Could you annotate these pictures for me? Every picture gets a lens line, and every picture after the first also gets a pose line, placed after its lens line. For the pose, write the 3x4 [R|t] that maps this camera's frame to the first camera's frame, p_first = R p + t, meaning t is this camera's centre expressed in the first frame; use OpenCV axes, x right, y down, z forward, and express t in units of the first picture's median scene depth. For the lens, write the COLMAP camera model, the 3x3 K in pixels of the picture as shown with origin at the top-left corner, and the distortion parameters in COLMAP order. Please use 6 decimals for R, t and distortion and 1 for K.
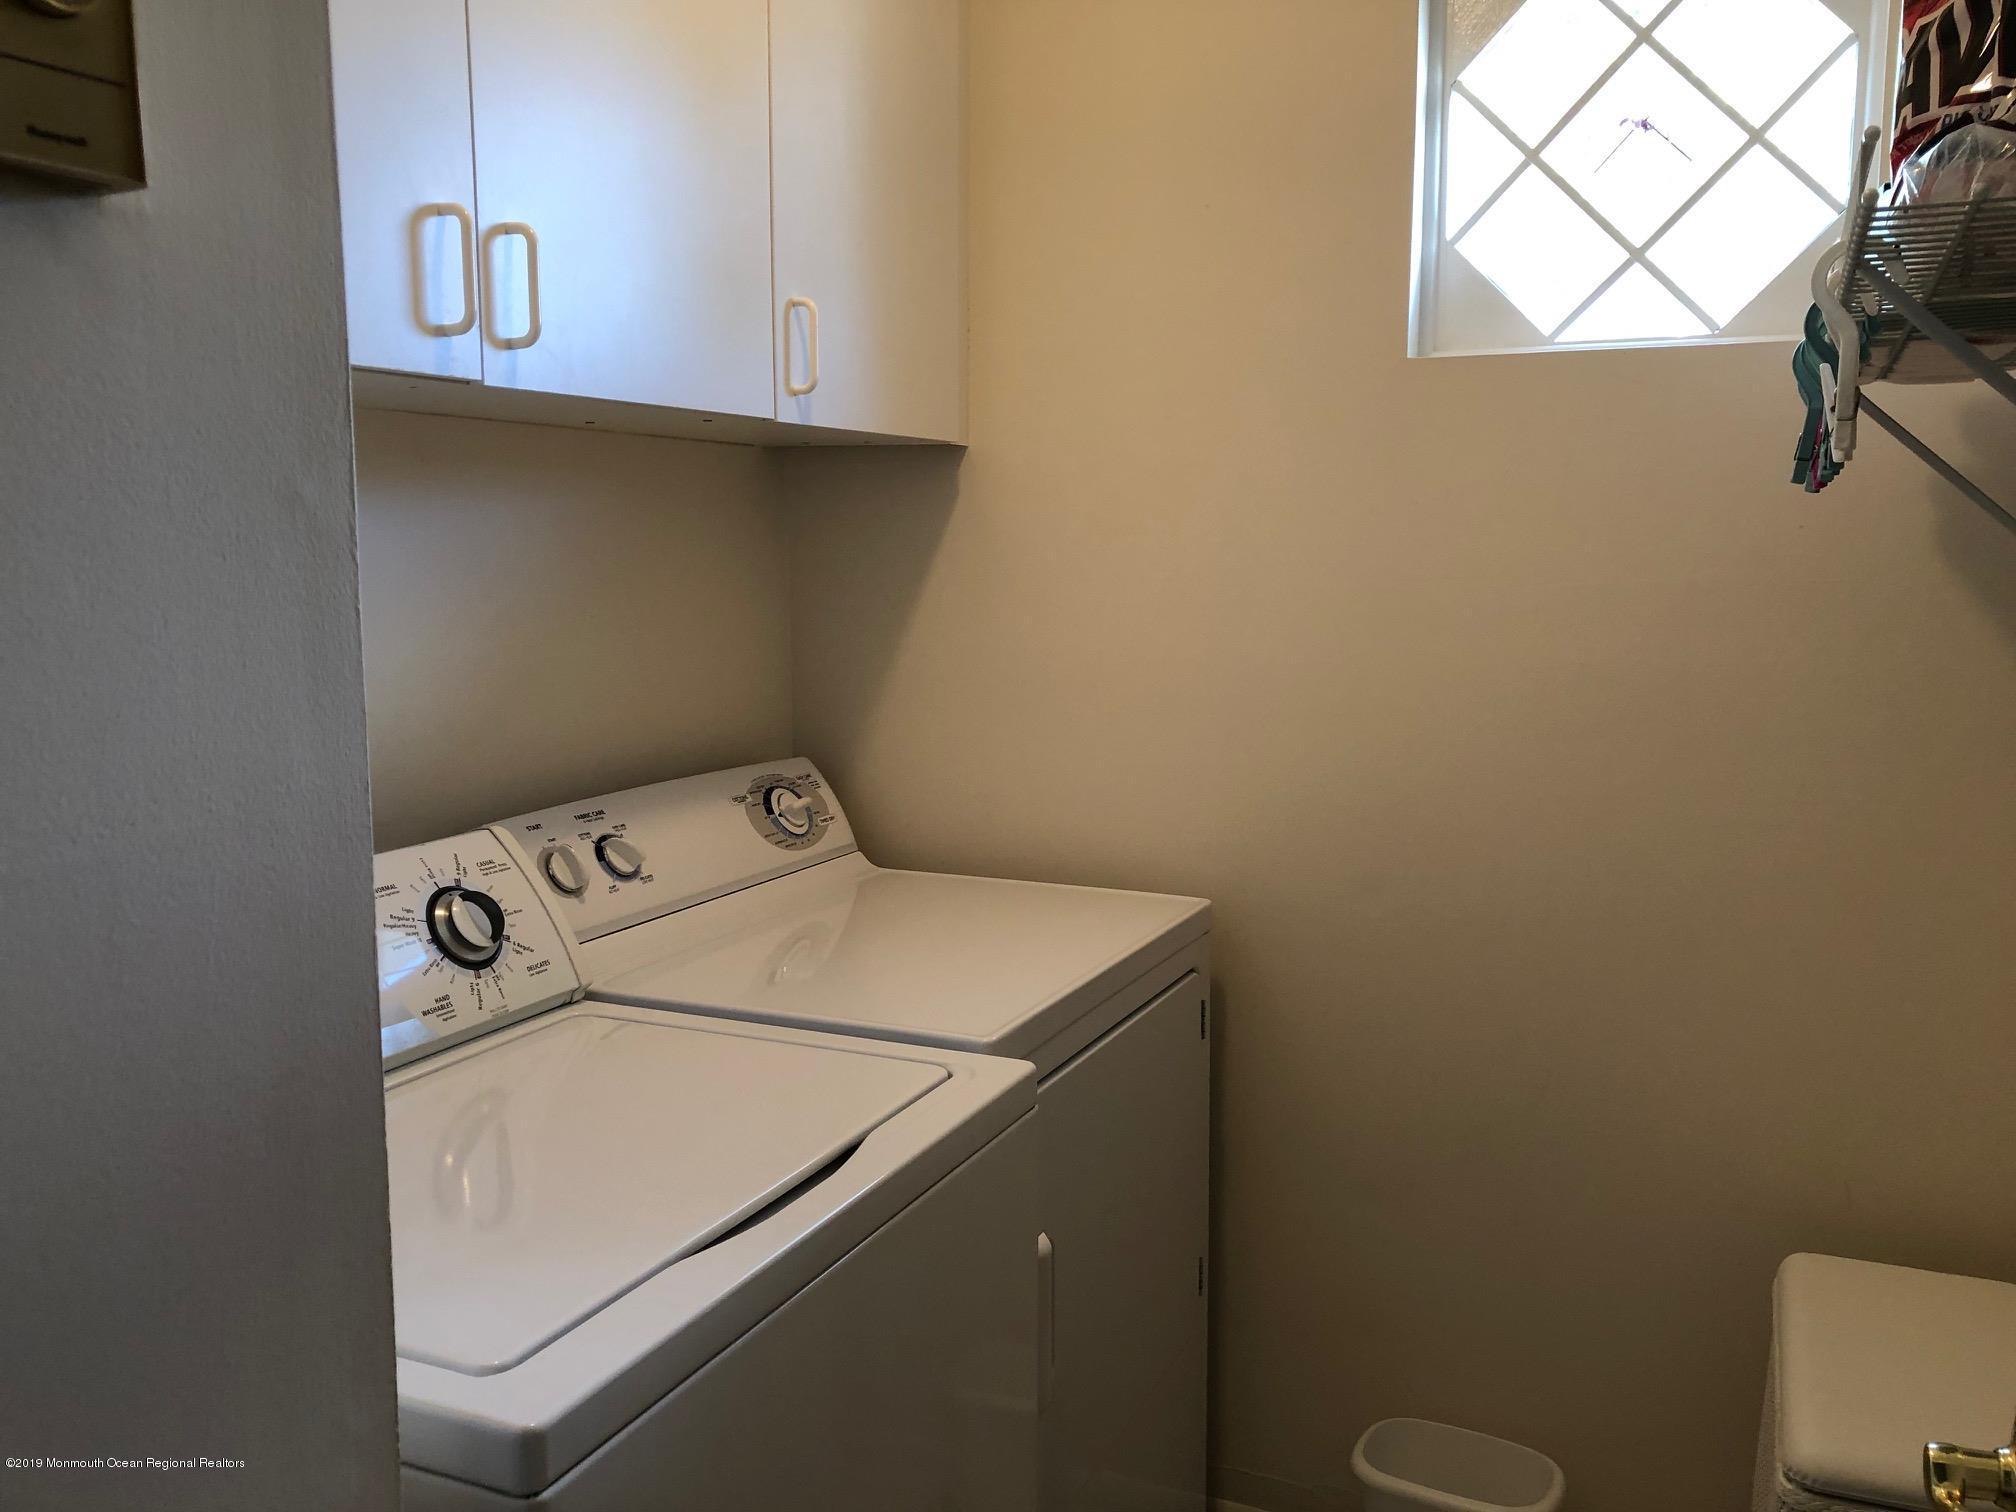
lens RADIAL K [[1636.1, 0, 1008.9], [0, 1636.1, 758.1], [0, 0, 1]] dist [0.029239, -0.043800]
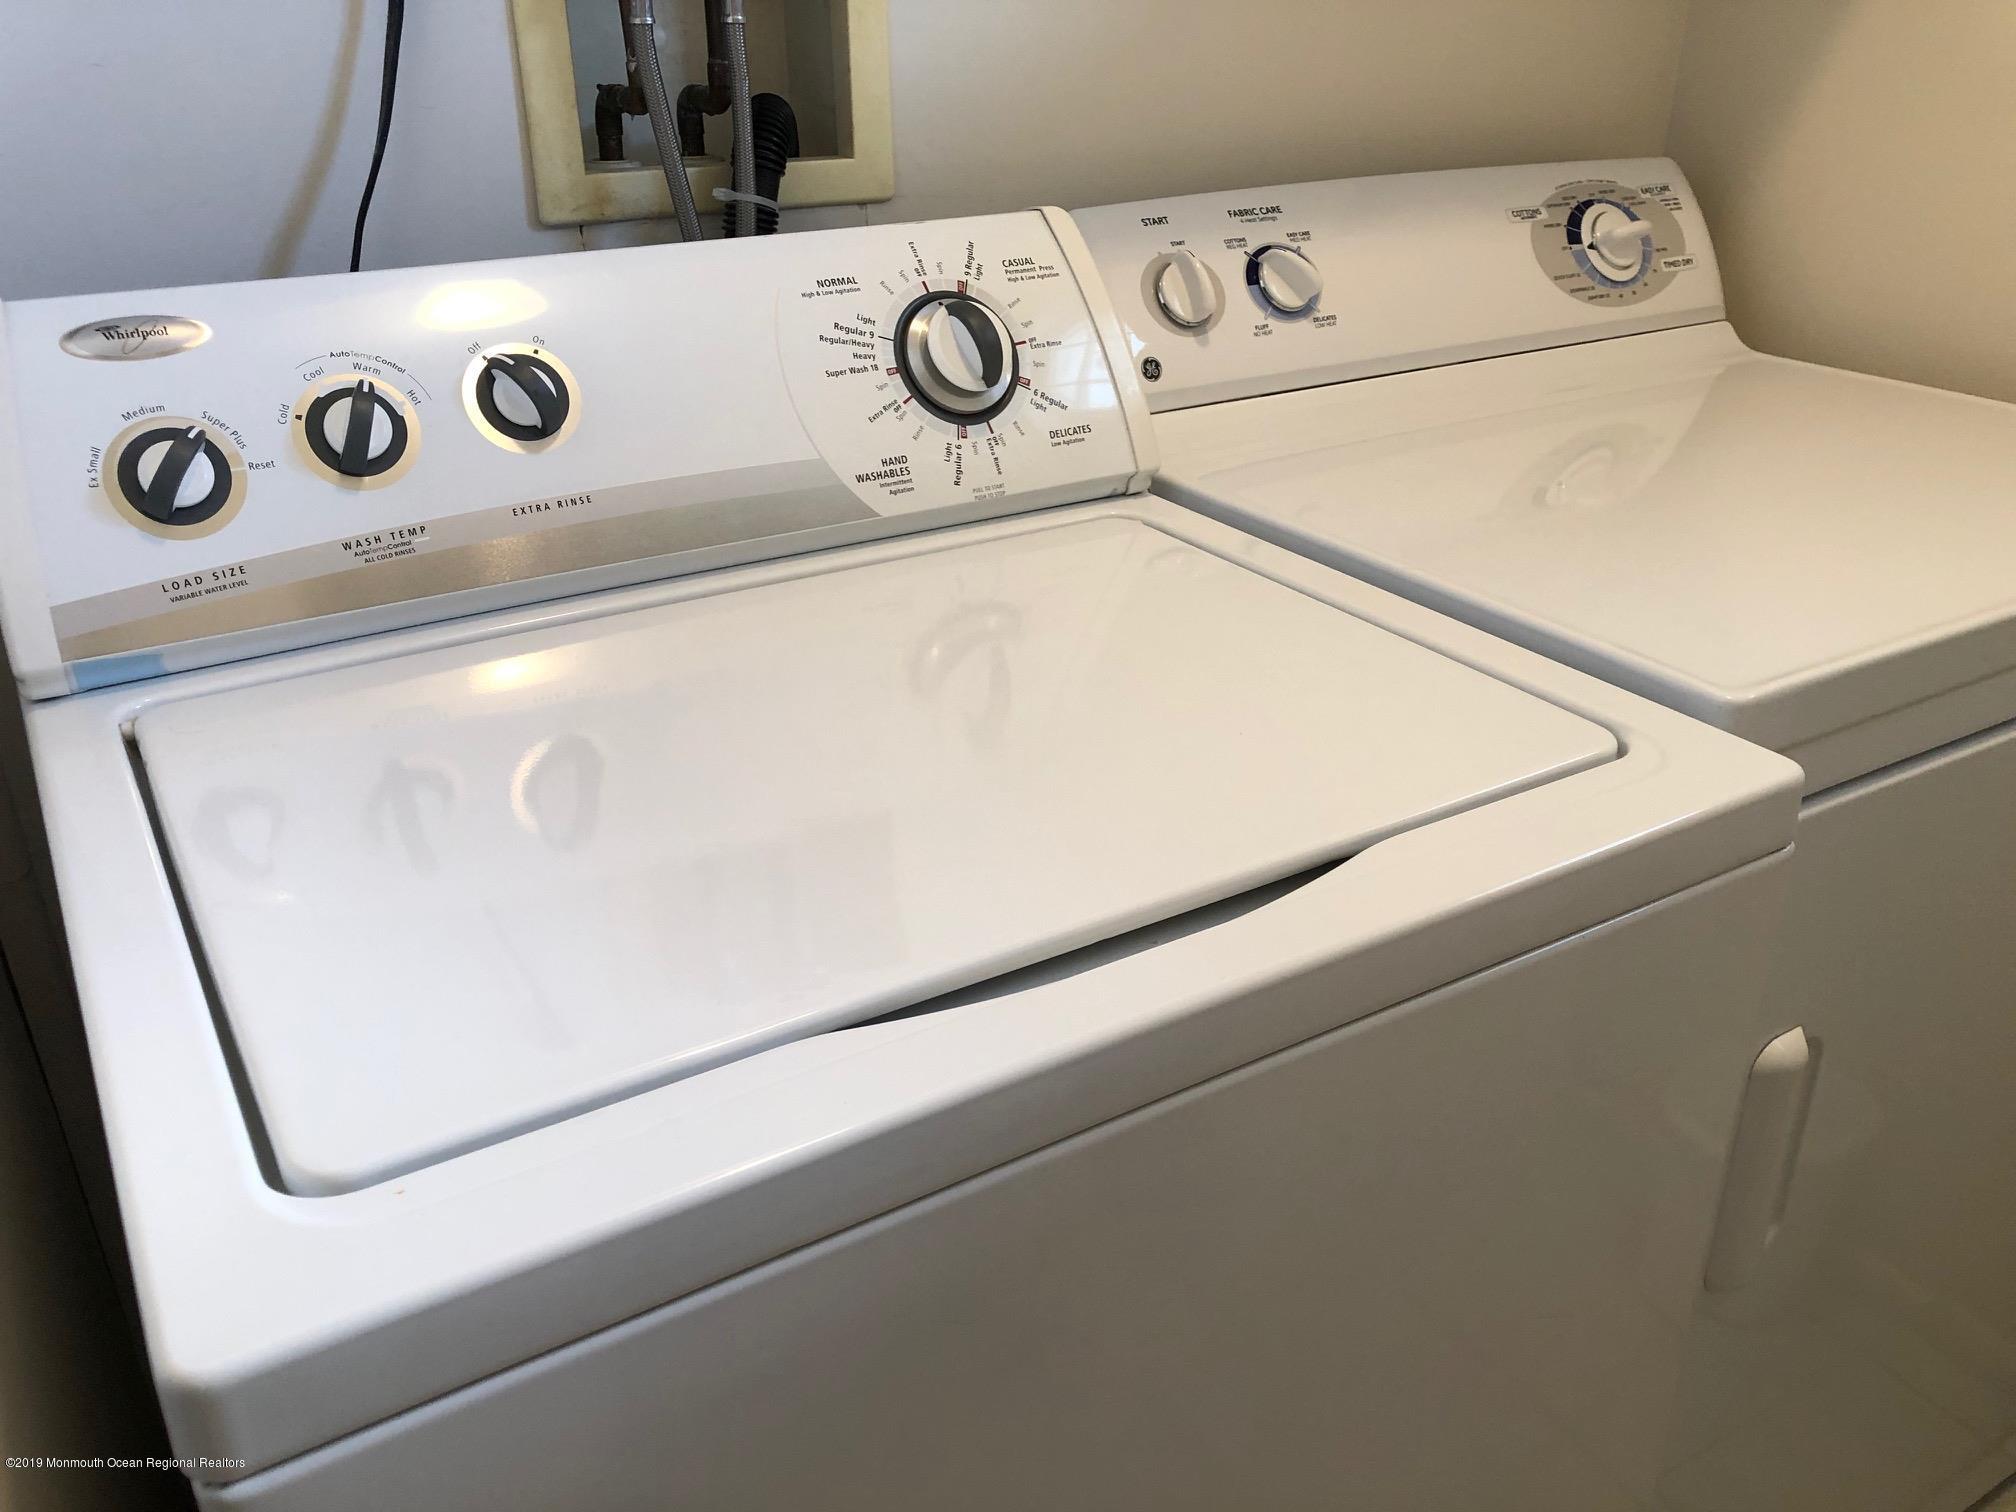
lens RADIAL K [[1636.1, 0, 1055.8], [0, 1636.1, 763.1], [0, 0, 1]] dist [0.029239, -0.043800]
pose [[0.839358, 0.239409, -0.488018, 0.054056], [-0.070468, 0.938135, 0.339024, 0.025127], [0.538992, -0.250173, 0.804301, 0.378613]]
